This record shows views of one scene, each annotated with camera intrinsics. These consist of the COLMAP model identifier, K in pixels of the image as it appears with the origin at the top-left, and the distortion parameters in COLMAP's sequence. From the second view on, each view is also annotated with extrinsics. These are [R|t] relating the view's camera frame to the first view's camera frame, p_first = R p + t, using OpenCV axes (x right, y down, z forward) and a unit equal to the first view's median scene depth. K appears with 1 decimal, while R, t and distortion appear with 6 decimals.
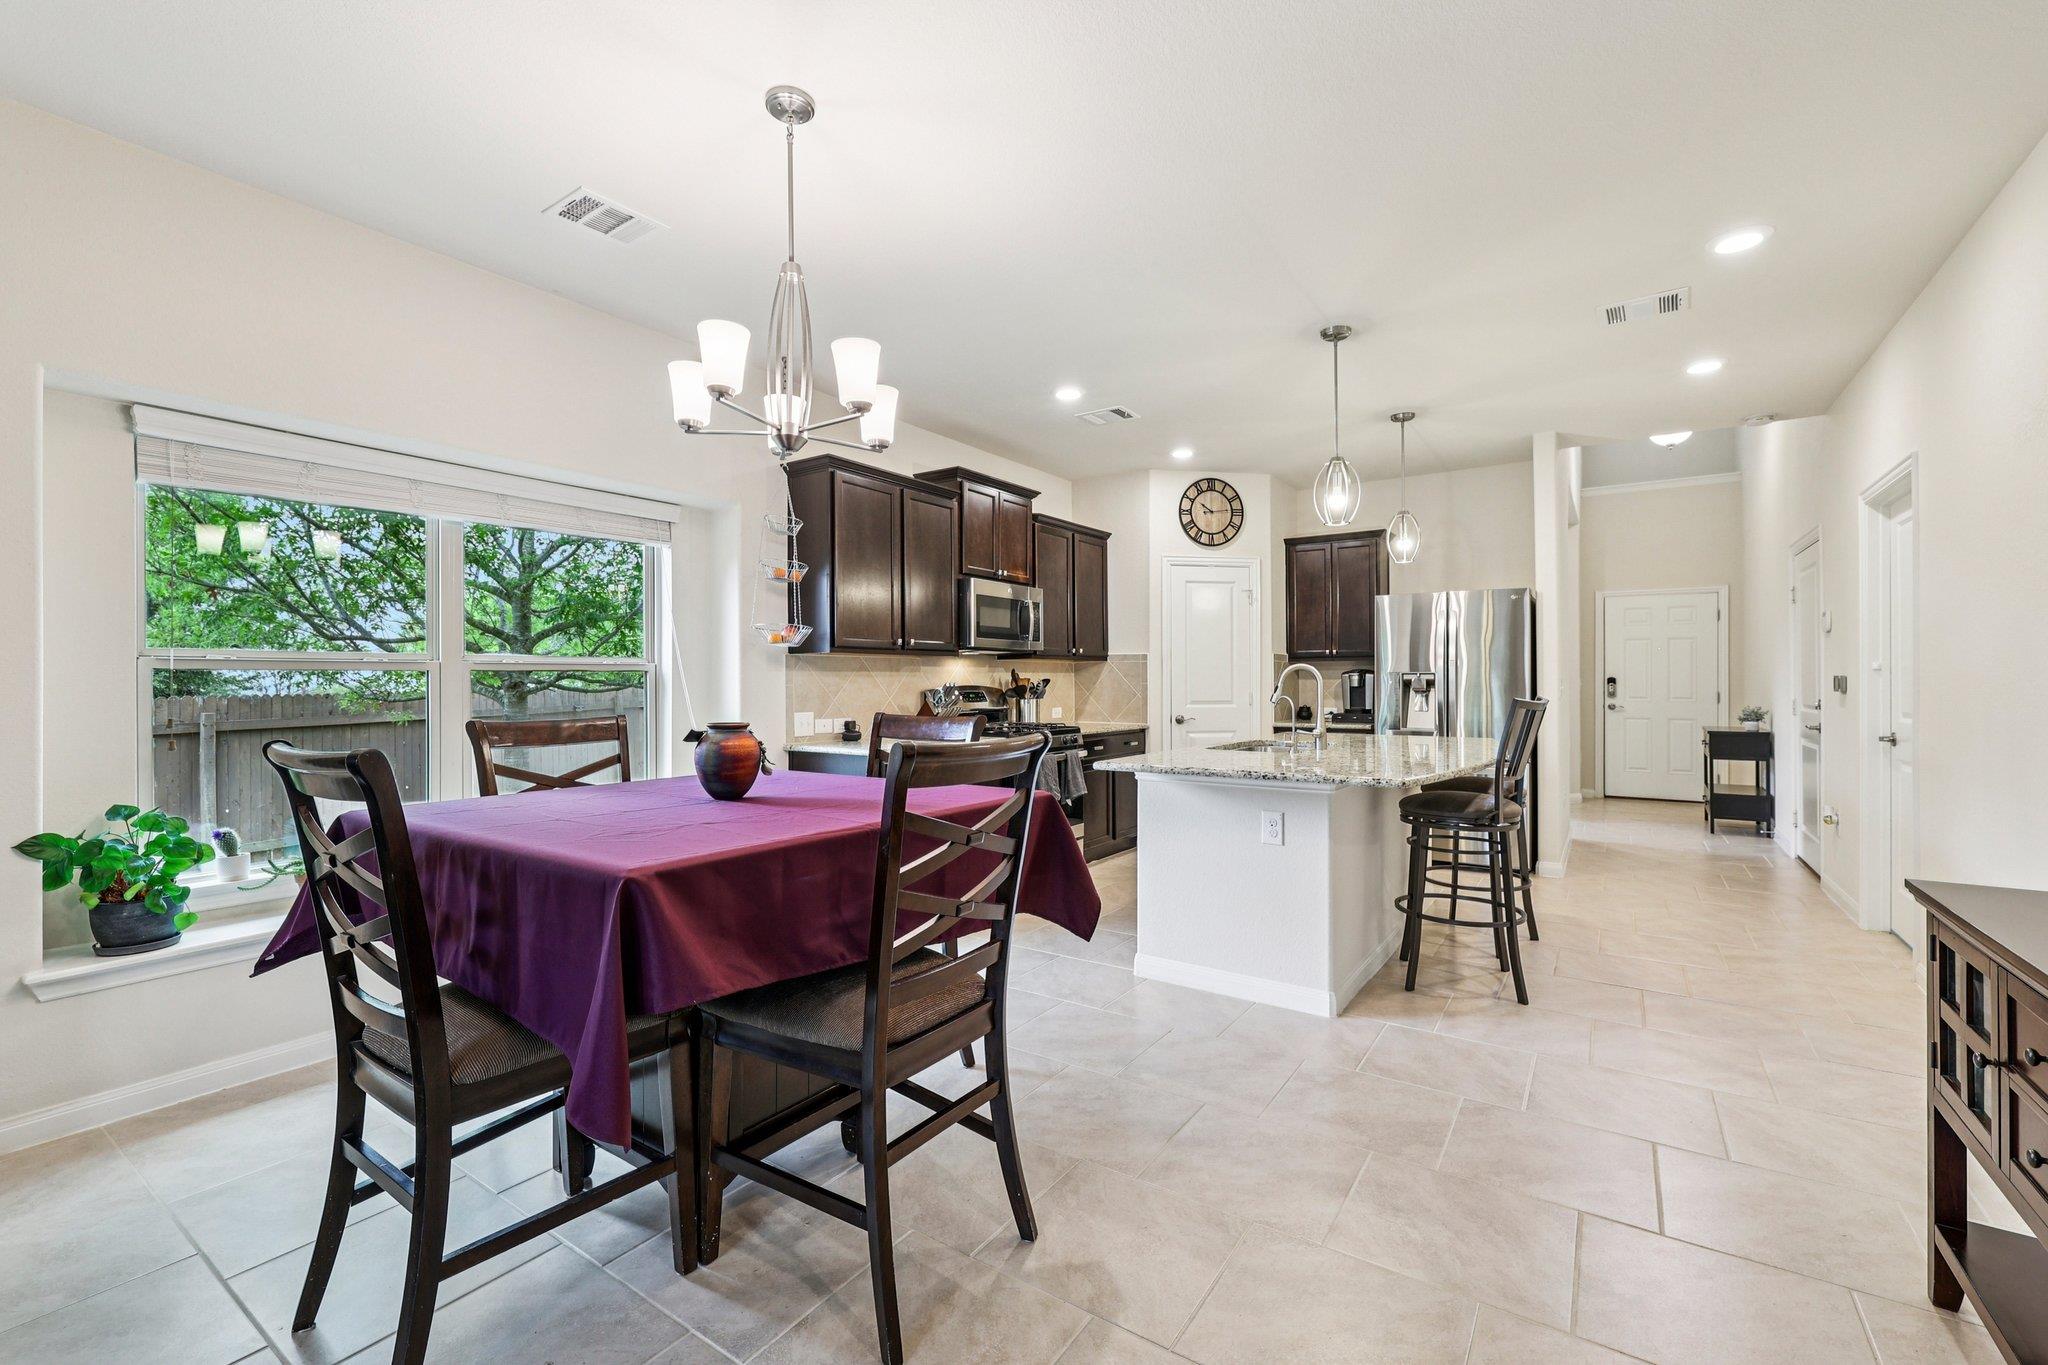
lens RADIAL K [[866.5, 0, 1015.8], [0, 866.5, 680.0], [0, 0, 1]] dist [-0.002372, 0.000520]
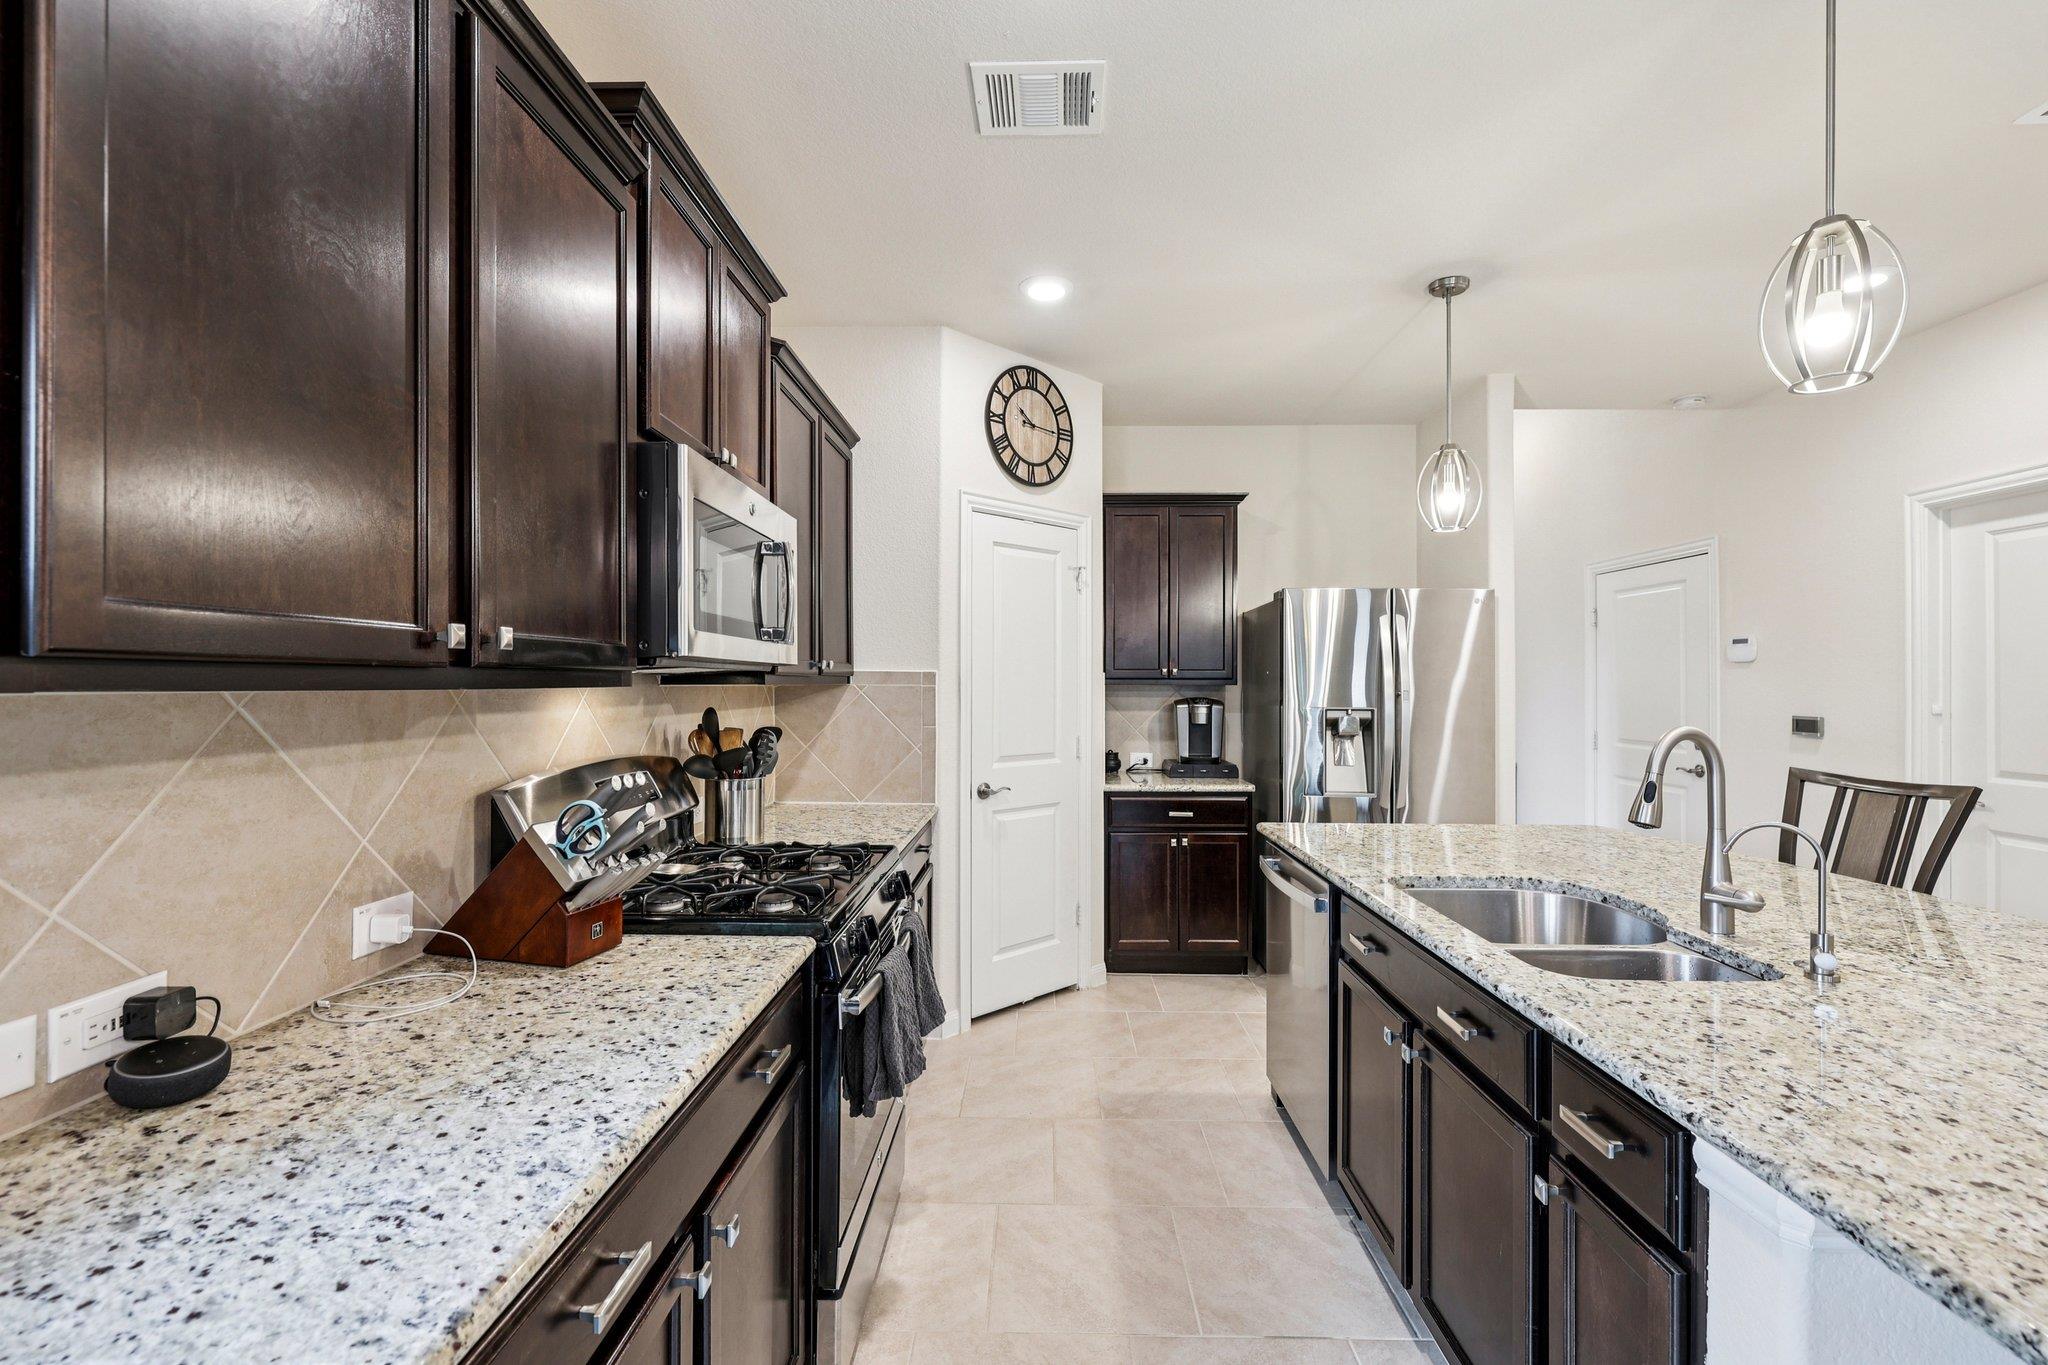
lens RADIAL K [[866.5, 0, 1012.7], [0, 866.5, 680.1], [0, 0, 1]] dist [-0.002372, 0.000520]
pose [[0.836097, 0.006755, 0.548540, -0.103304], [-0.005770, 0.999977, -0.003520, -0.024579], [-0.548551, -0.000222, 0.836117, 0.550558]]
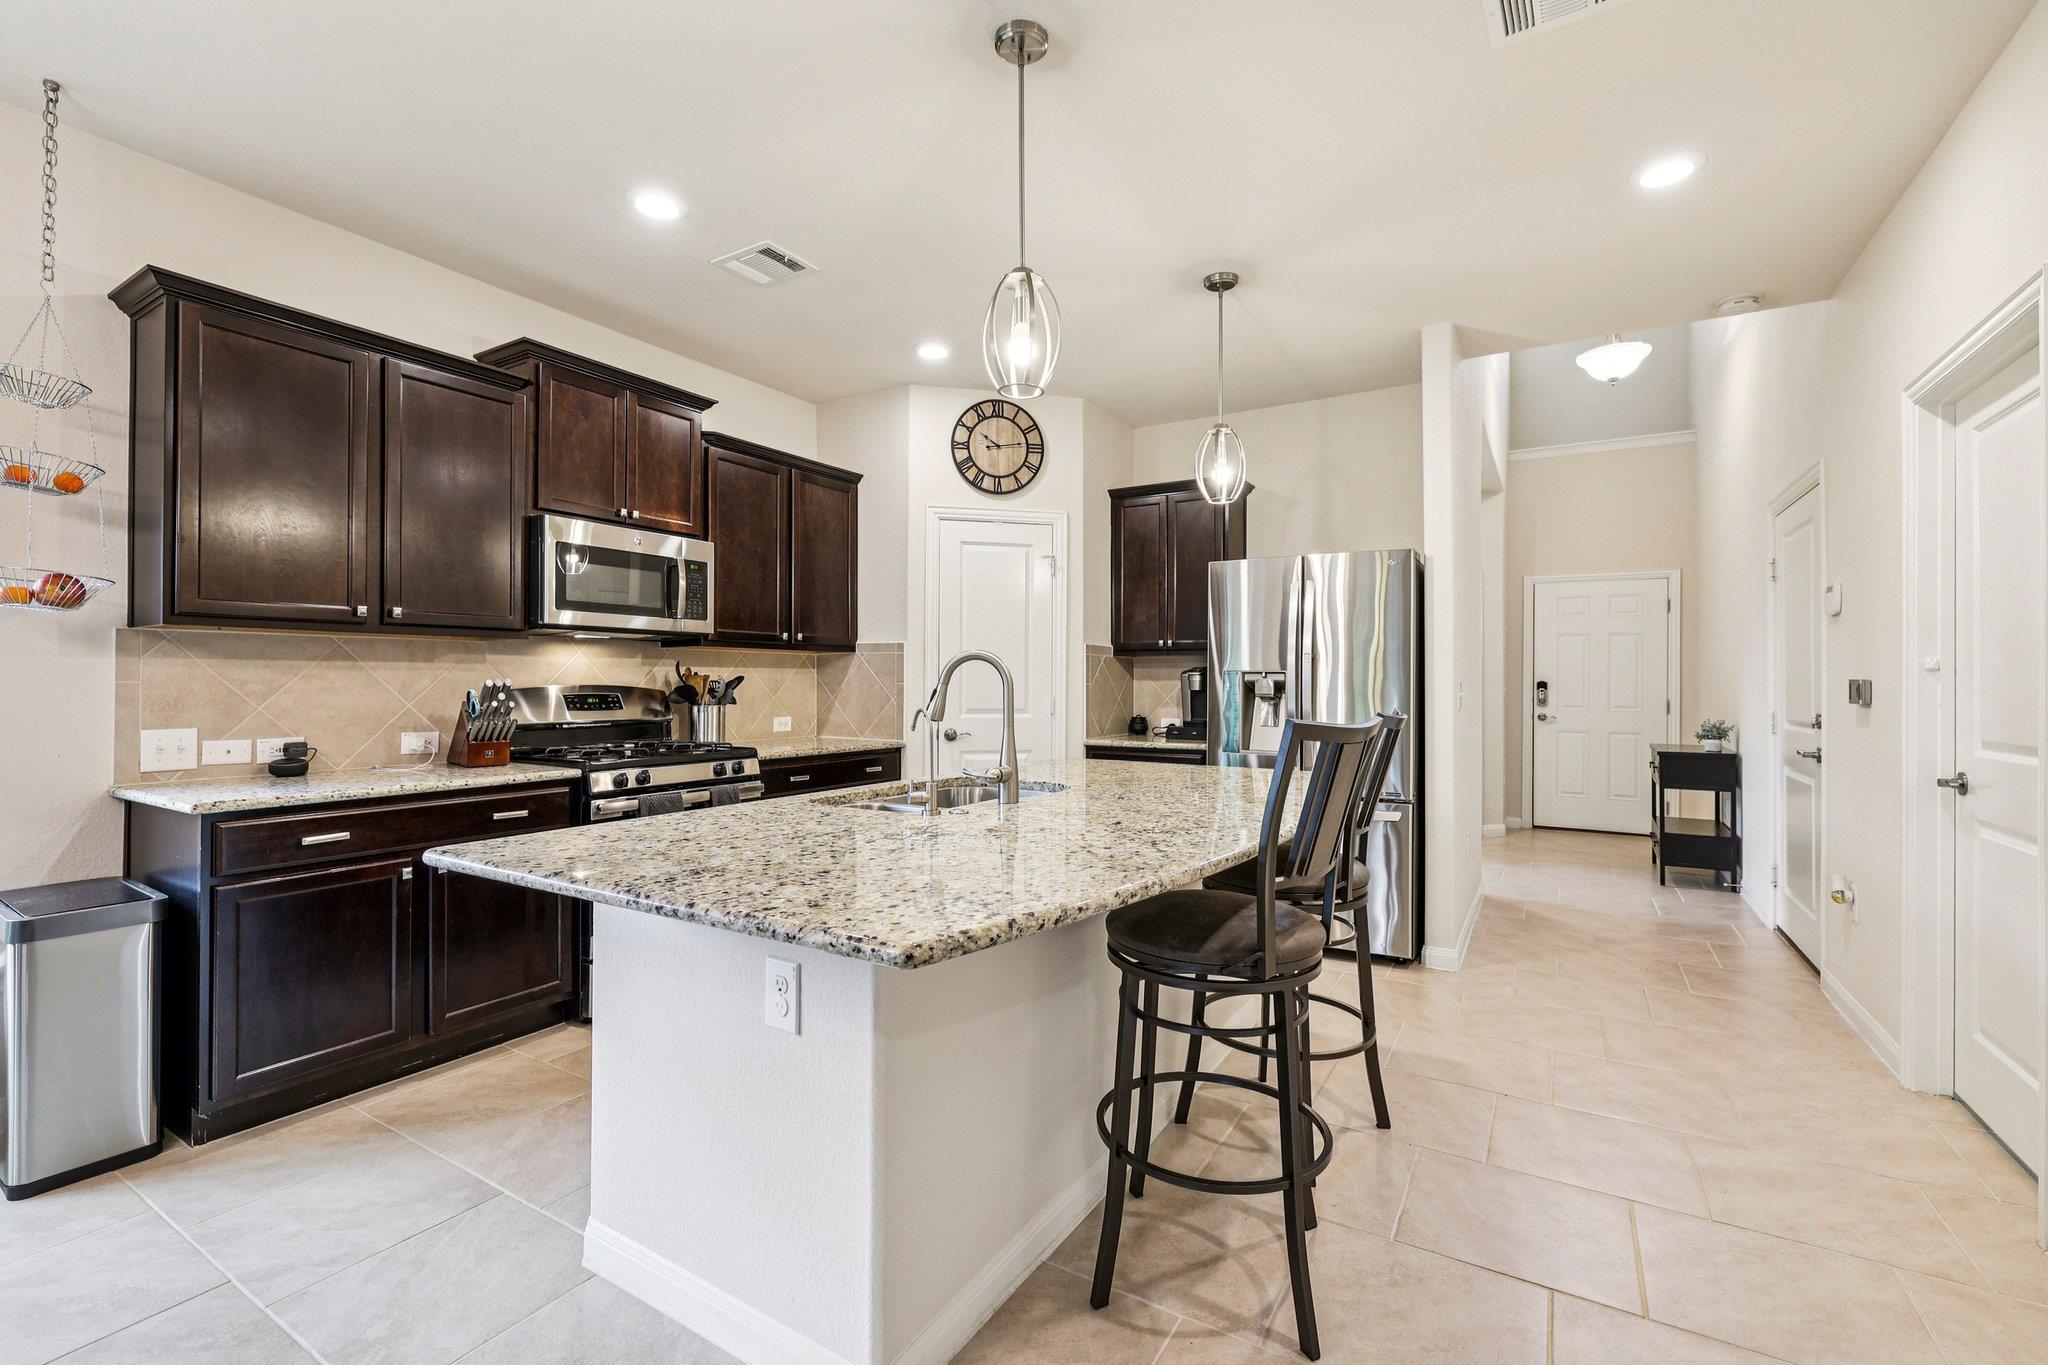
lens RADIAL K [[866.5, 0, 1025.5], [0, 866.5, 678.8], [0, 0, 1]] dist [-0.002372, 0.000520]
pose [[0.998597, 0.007678, 0.052396, 0.222184], [-0.007534, 0.999967, -0.002944, 0.000869], [-0.052417, 0.002545, 0.998622, 0.293212]]
